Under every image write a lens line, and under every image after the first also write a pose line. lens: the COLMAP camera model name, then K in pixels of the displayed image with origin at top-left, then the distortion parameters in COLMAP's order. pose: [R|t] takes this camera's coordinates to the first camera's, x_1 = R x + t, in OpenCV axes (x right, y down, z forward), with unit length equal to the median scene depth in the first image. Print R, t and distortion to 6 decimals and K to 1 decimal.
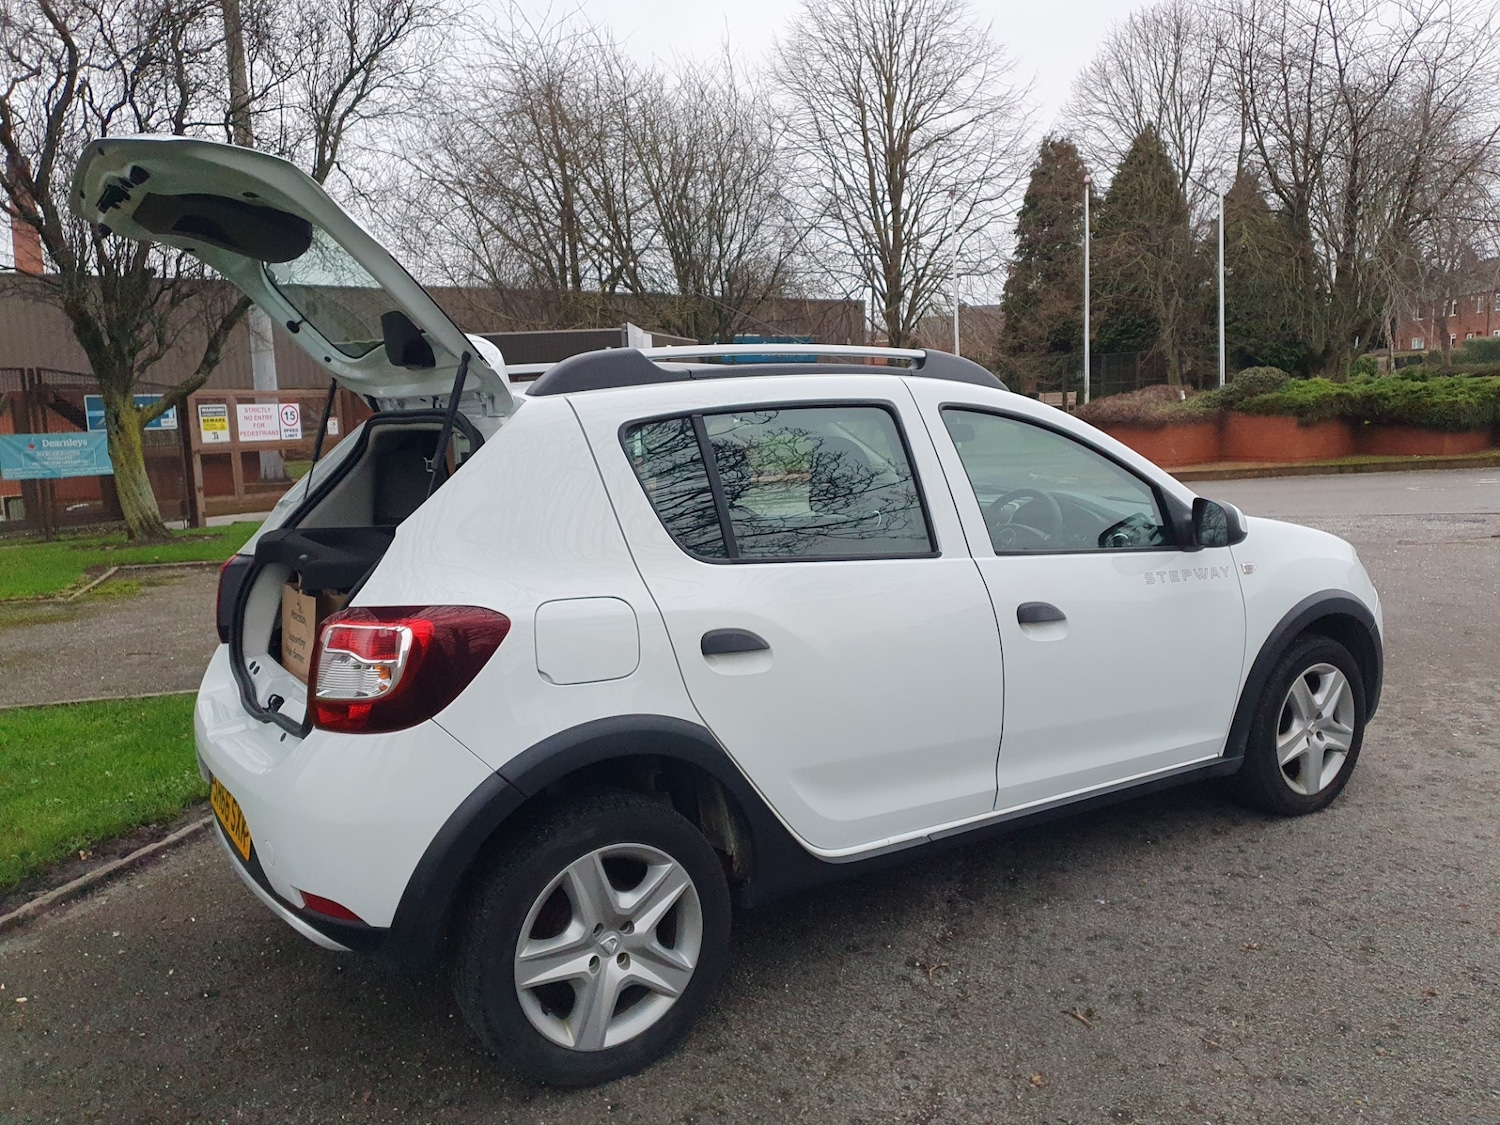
lens RADIAL K [[1157.0, 0, 751.0], [0, 1157.0, 554.6], [0, 0, 1]] dist [0.003430, 0.009814]
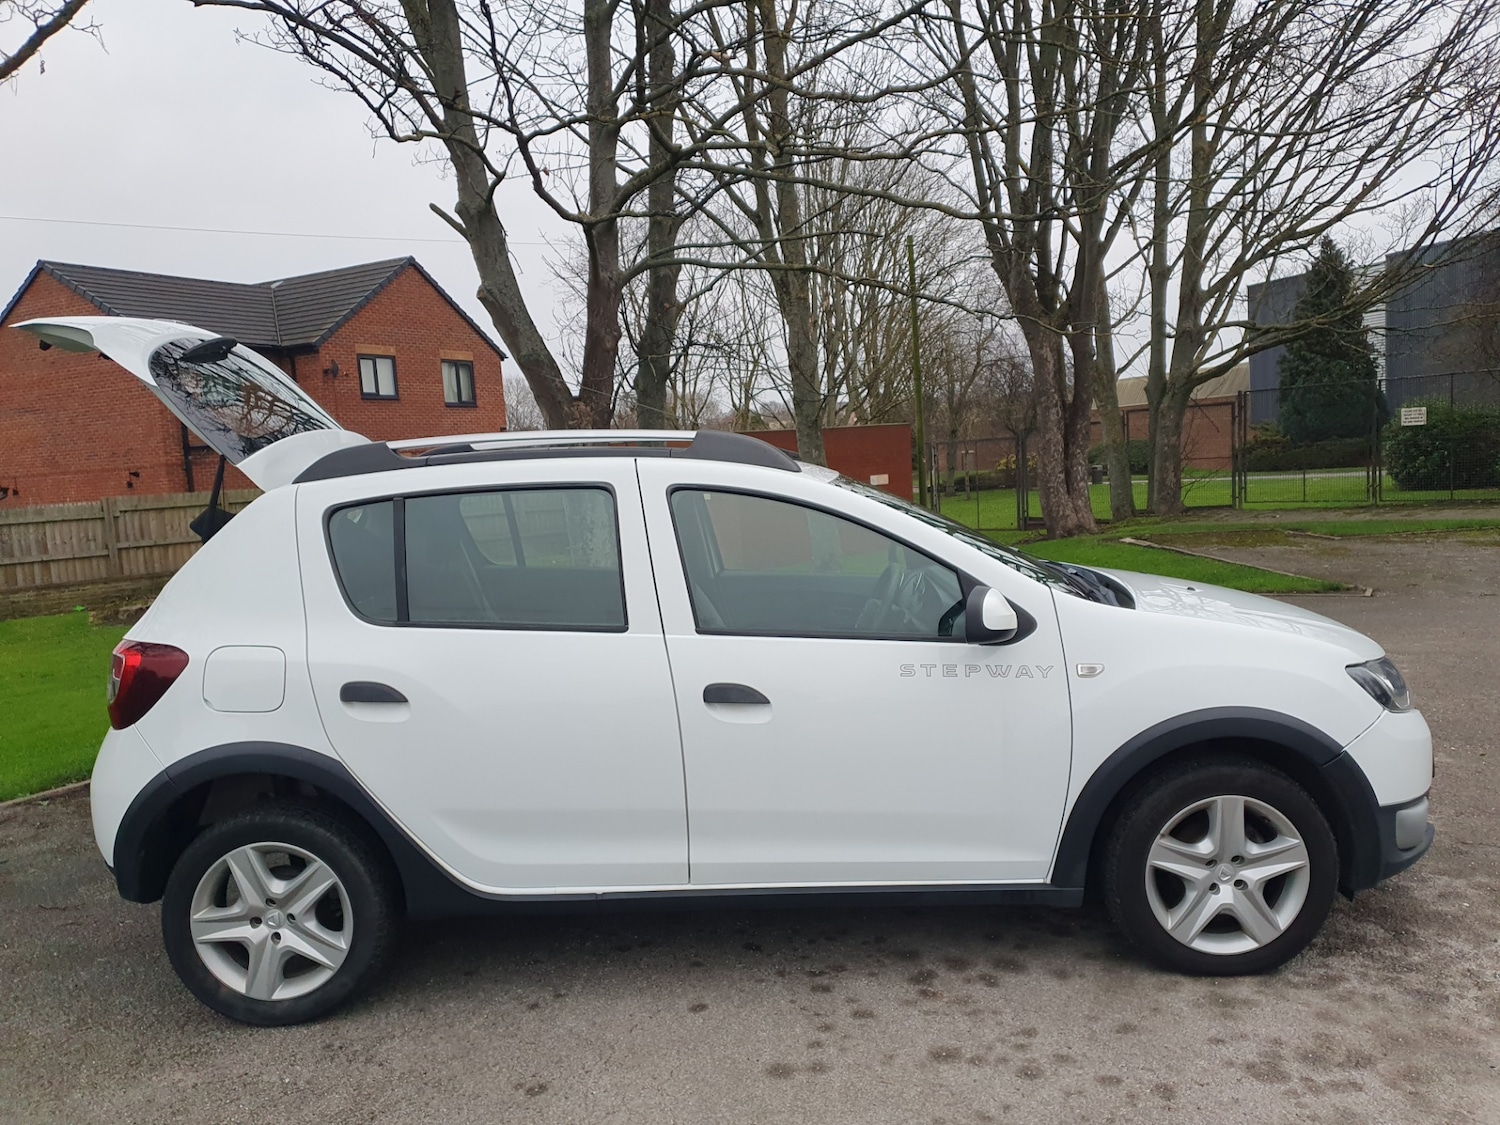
lens RADIAL K [[1153.3, 0, 745.2], [0, 1153.3, 565.3], [0, 0, 1]] dist [0.013411, -0.003784]
pose [[0.835974, 0.050290, -0.546459, 0.649635], [-0.050810, 0.998608, 0.014172, -0.061831], [0.546411, 0.015918, 0.837366, 0.139377]]
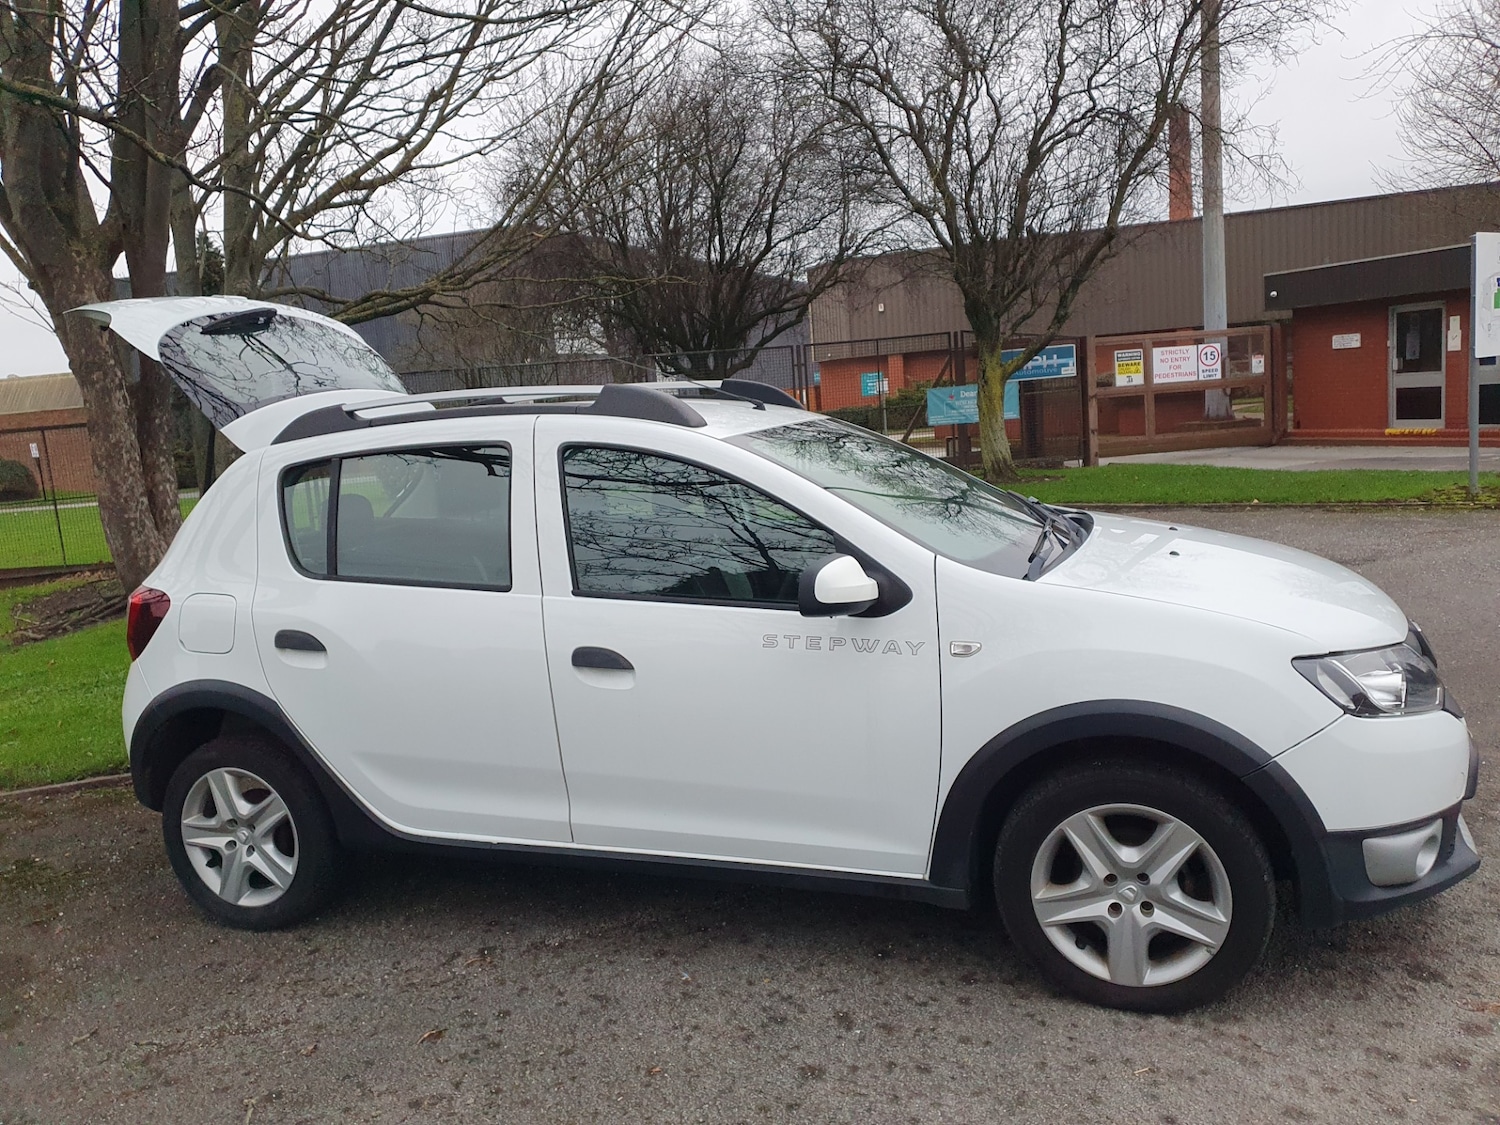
lens RADIAL K [[1141.1, 0, 754.7], [0, 1141.1, 562.0], [0, 0, 1]] dist [0.012205, 0.002821]
pose [[0.619963, 0.099070, -0.778352, 0.878015], [-0.042377, 0.994777, 0.092863, -0.103580], [0.783486, -0.024587, 0.620923, 0.412662]]
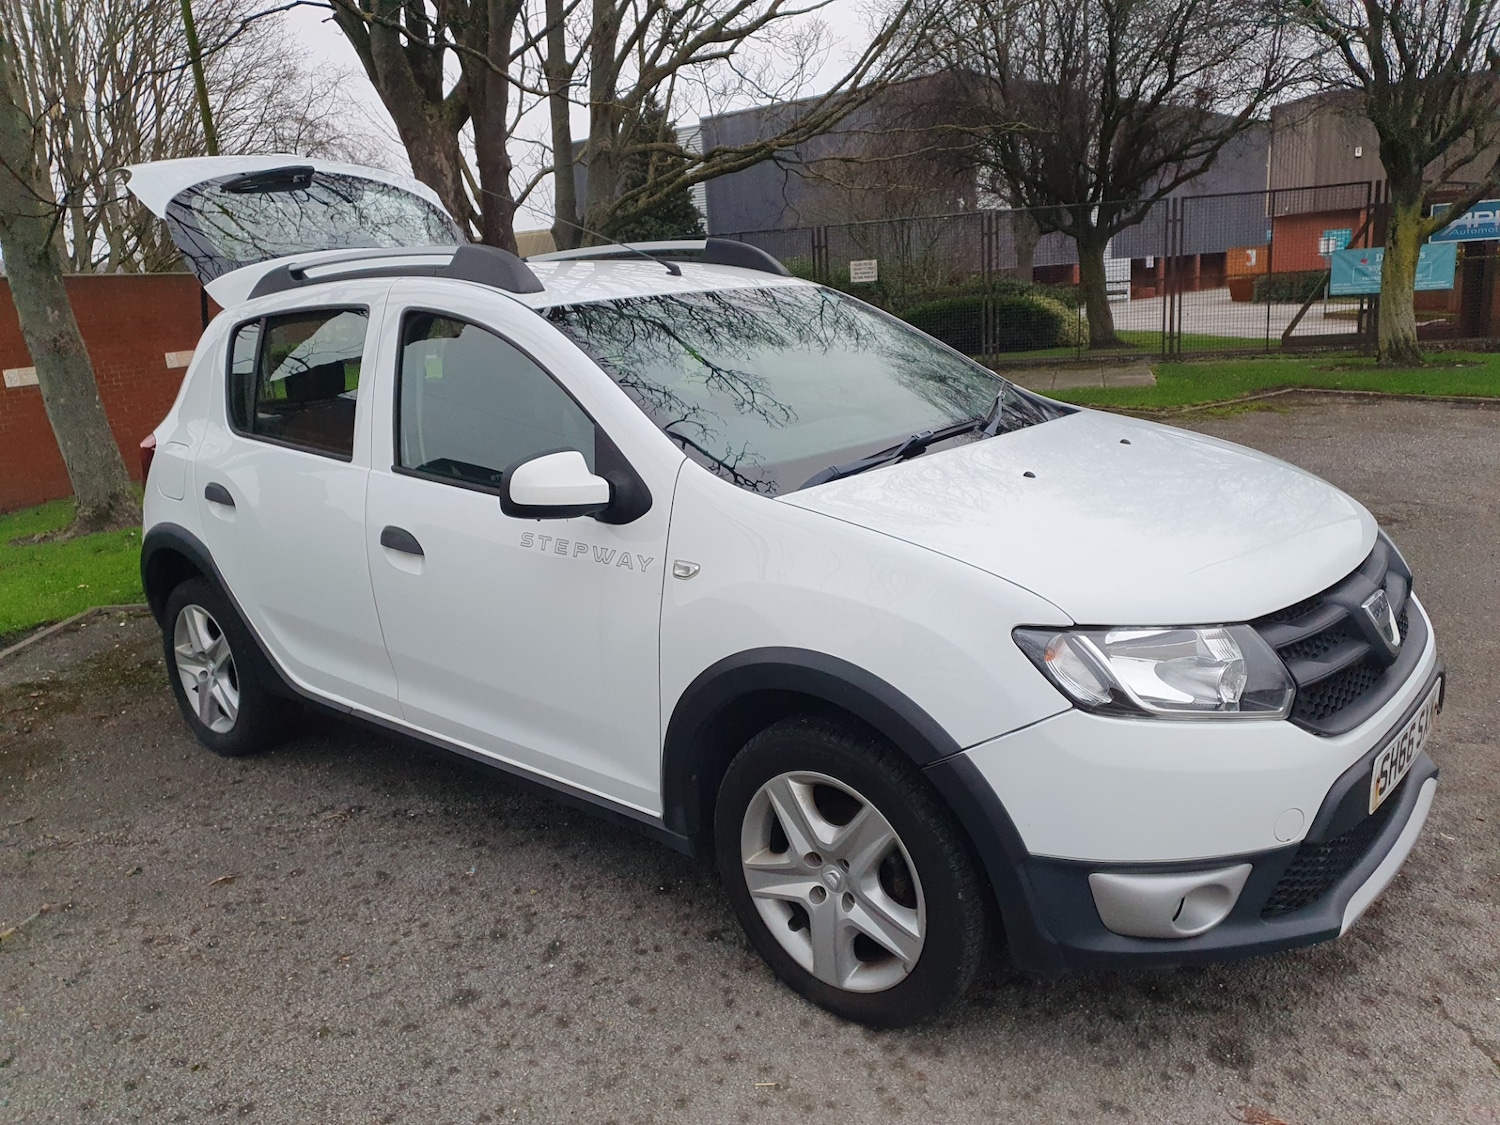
lens RADIAL K [[1151.4, 0, 768.3], [0, 1151.4, 565.9], [0, 0, 1]] dist [0.008014, 0.010412]
pose [[0.304543, 0.239242, -0.921964, 0.987499], [-0.068299, 0.970935, 0.229390, -0.133687], [0.950047, -0.006890, 0.312031, 0.809078]]
